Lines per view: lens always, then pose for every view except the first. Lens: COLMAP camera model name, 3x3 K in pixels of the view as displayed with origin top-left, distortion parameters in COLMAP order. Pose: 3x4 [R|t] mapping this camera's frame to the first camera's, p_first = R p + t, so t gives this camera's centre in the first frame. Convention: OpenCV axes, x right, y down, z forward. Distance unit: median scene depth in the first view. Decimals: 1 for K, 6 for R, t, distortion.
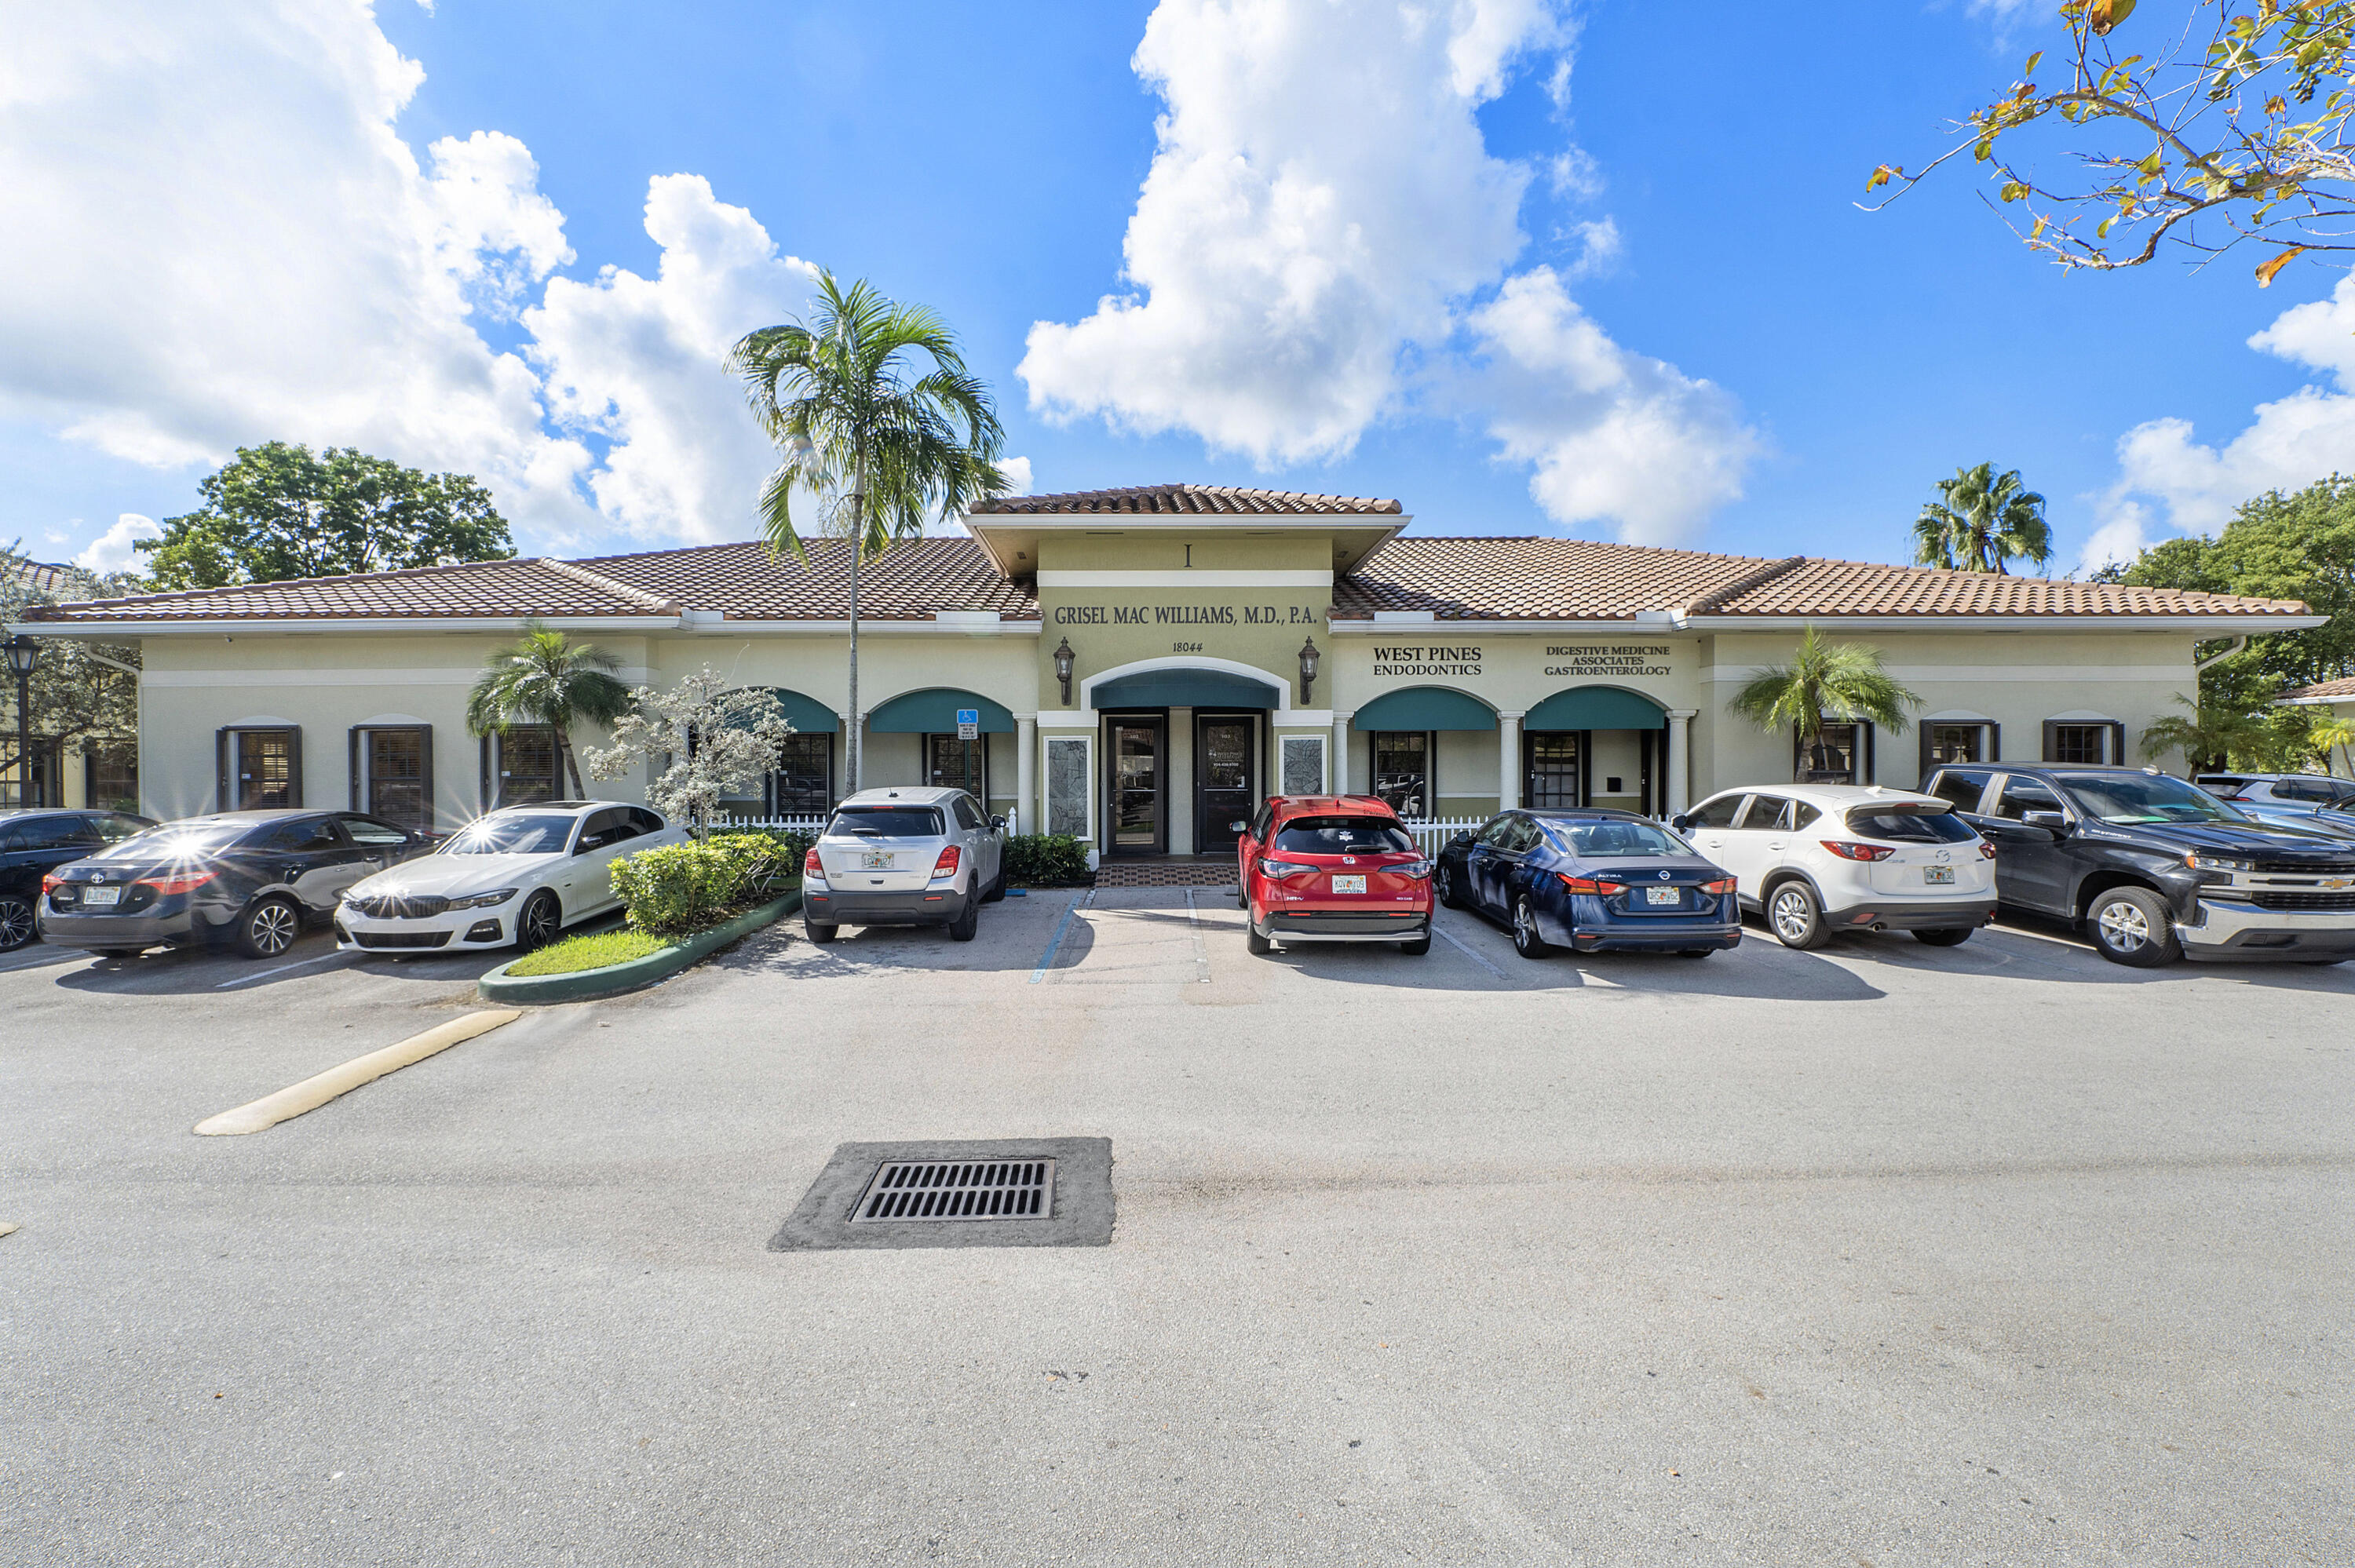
lens RADIAL K [[1041.8, 0, 1173.2], [0, 1041.8, 684.5], [0, 0, 1]] dist [0.000705, 0.000134]
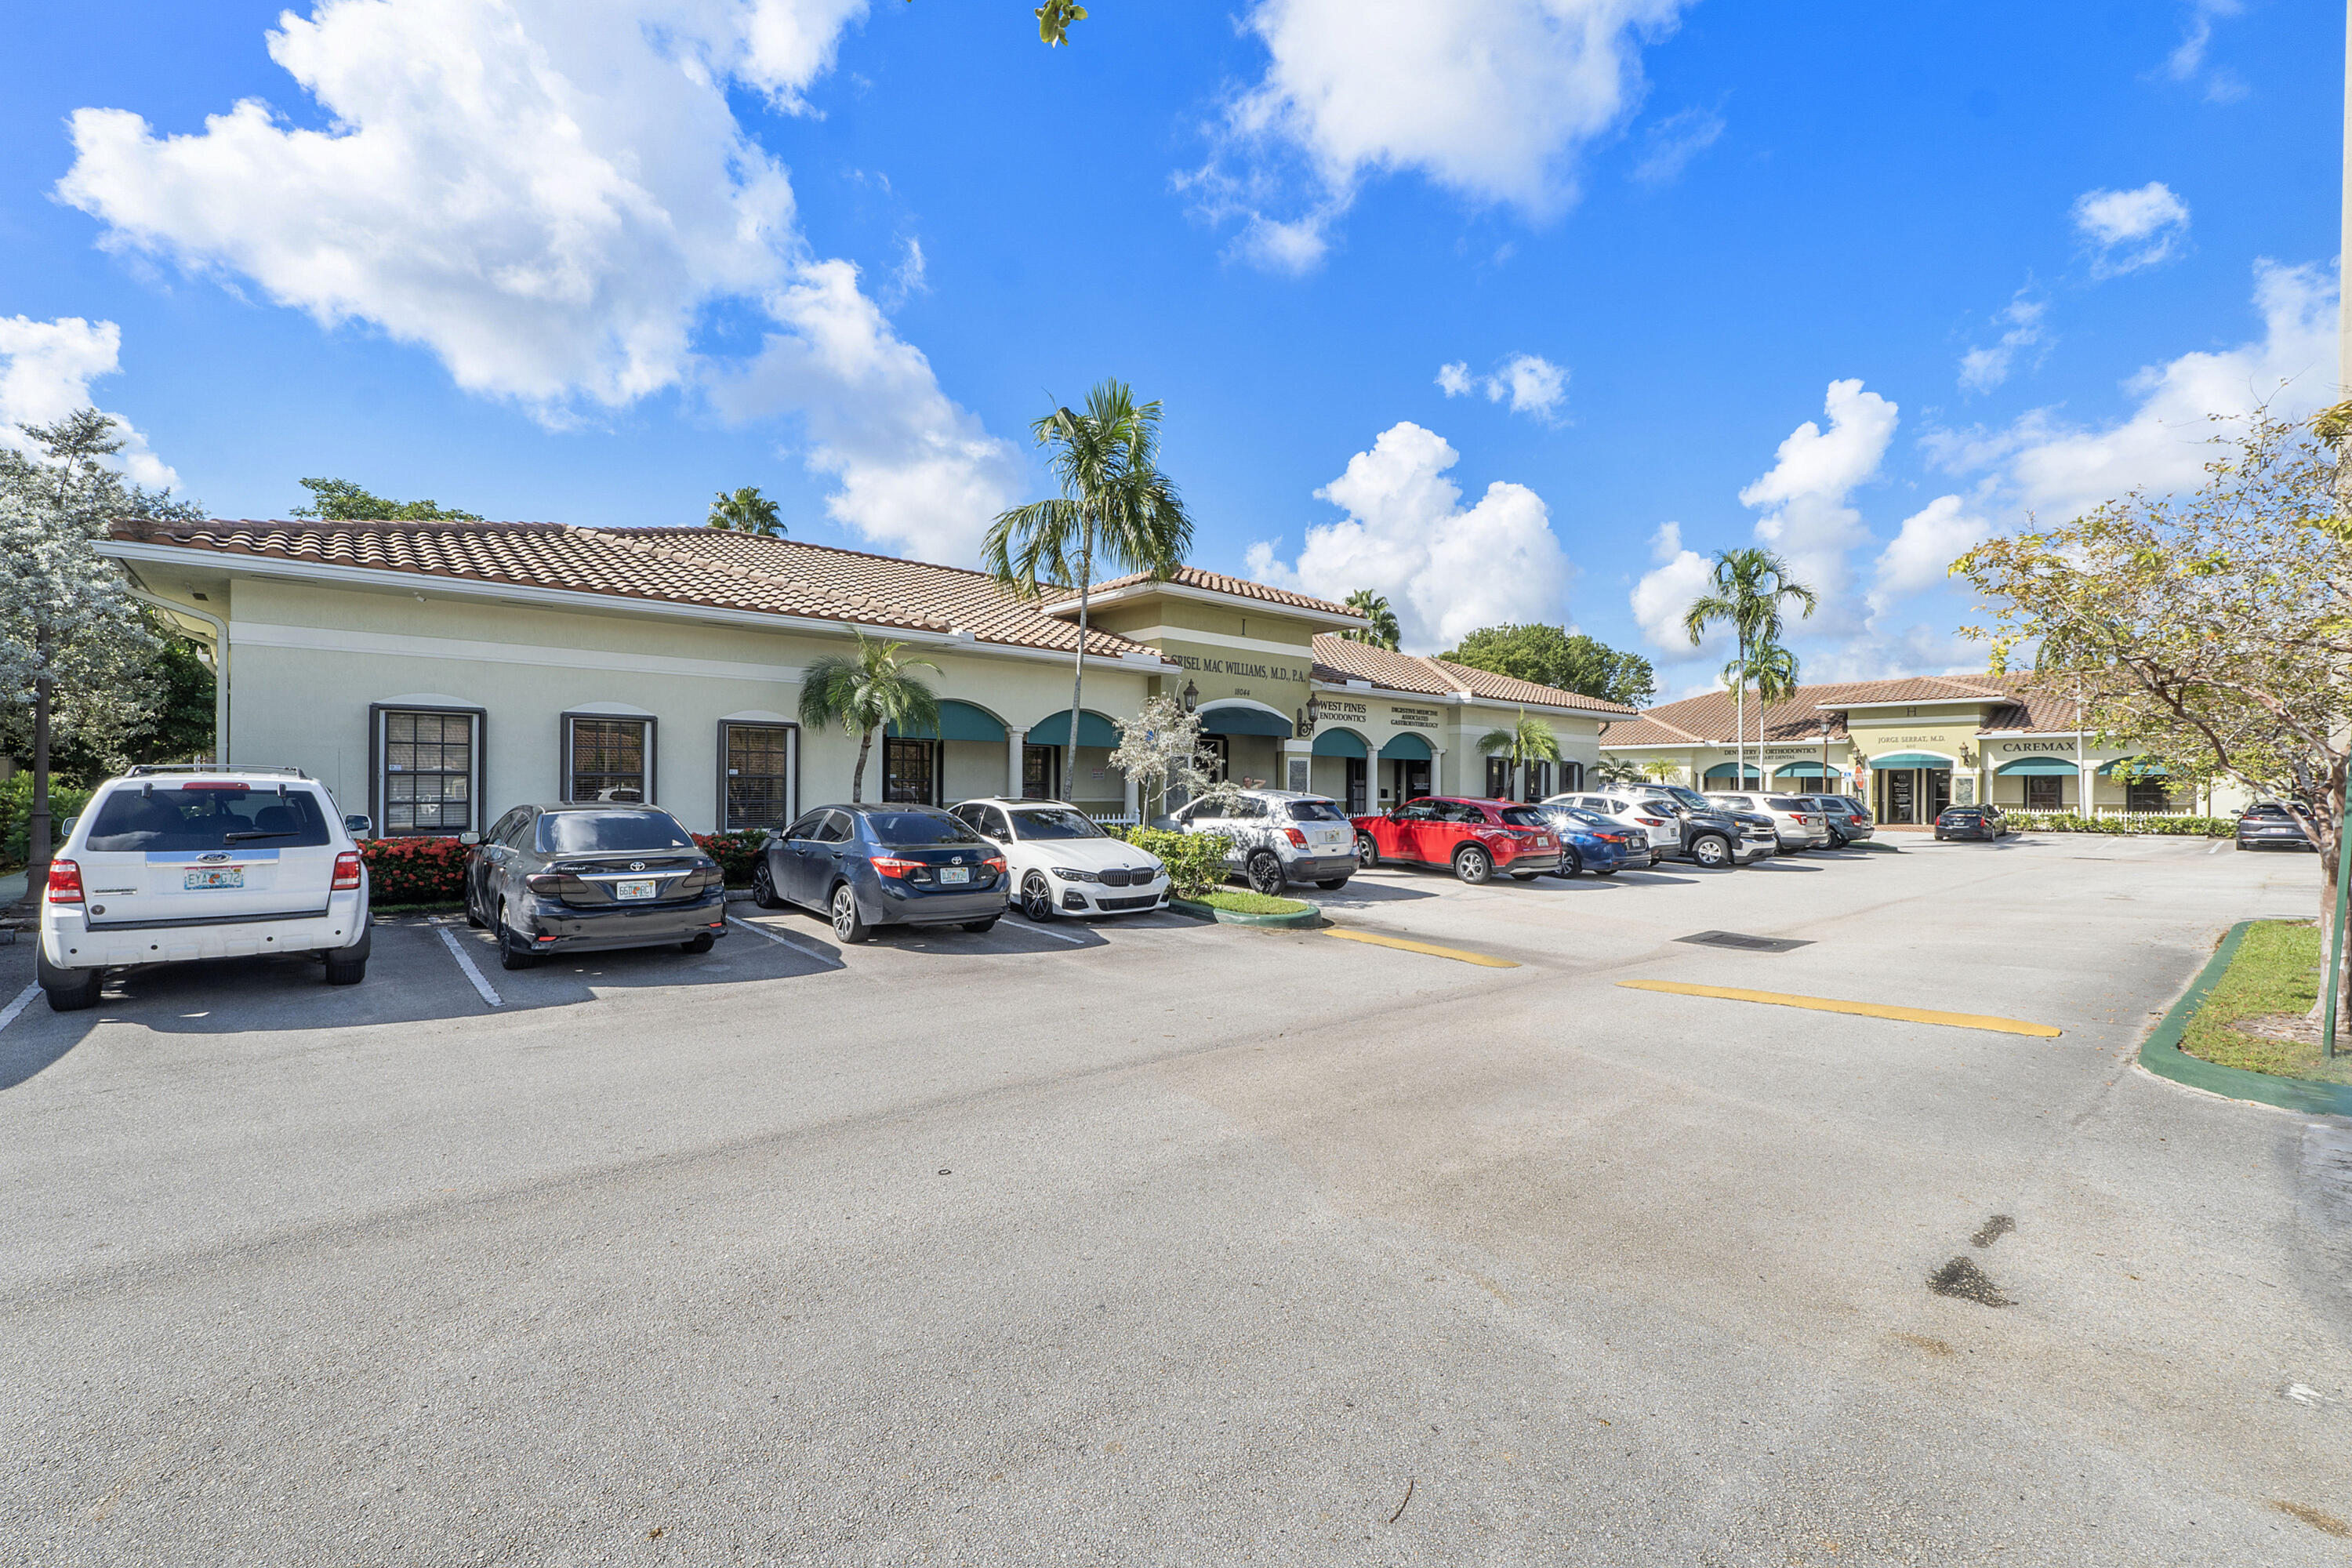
lens RADIAL K [[990.0, 0, 1176.0], [0, 990.0, 784.0], [0, 0, 1]] dist [0.018011, -0.000070]
pose [[0.771133, 0.013451, 0.636531, -0.910236], [-0.073872, 0.994915, 0.068468, 0.003000], [-0.632373, -0.099820, 0.768206, 0.008485]]
